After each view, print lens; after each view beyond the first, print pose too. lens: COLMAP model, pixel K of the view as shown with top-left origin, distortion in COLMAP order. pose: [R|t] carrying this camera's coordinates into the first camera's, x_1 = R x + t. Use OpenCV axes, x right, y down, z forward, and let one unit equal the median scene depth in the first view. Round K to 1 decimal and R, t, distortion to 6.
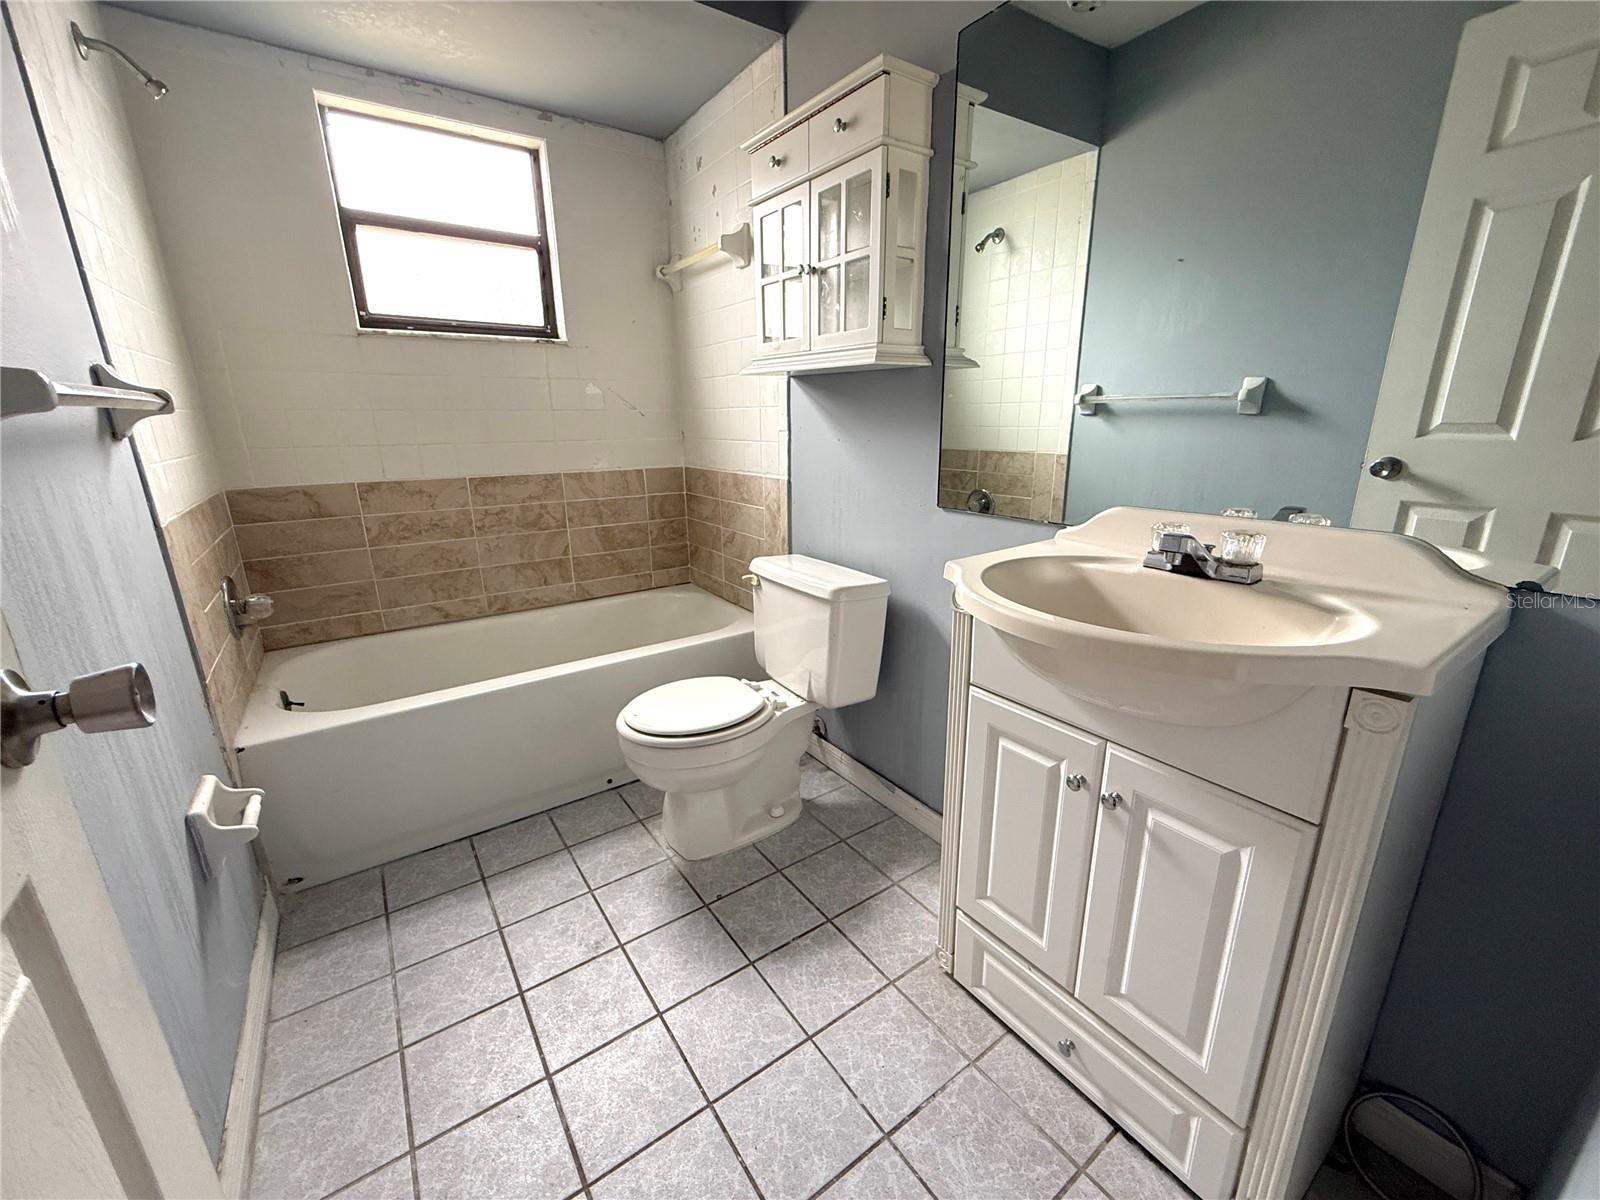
lens RADIAL K [[638.1, 0, 797.5], [0, 638.1, 599.5], [0, 0, 1]] dist [-0.000234, -0.000165]
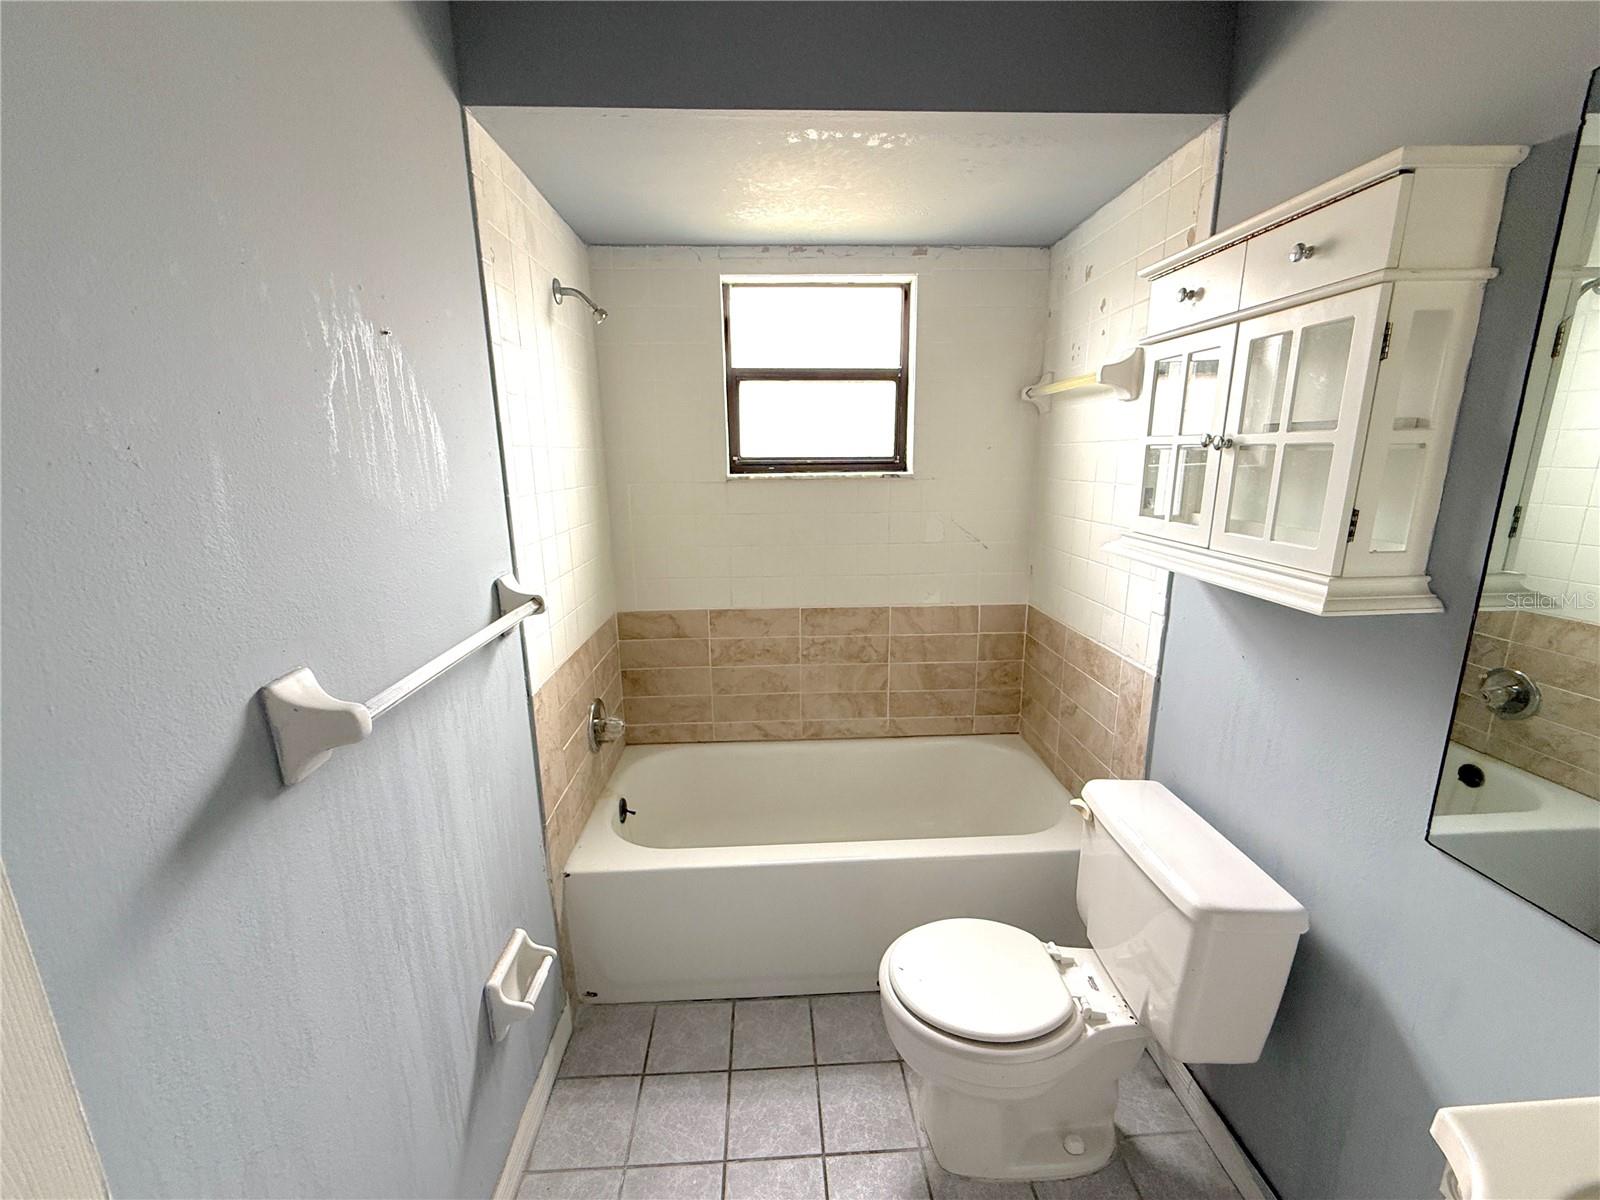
lens RADIAL K [[638.1, 0, 797.5], [0, 638.1, 599.5], [0, 0, 1]] dist [-0.000234, -0.000165]
pose [[0.847445, 0.115624, -0.518139, 0.005523], [-0.143495, 0.989554, -0.013872, -0.210617], [0.511122, 0.086106, 0.855184, 0.139014]]
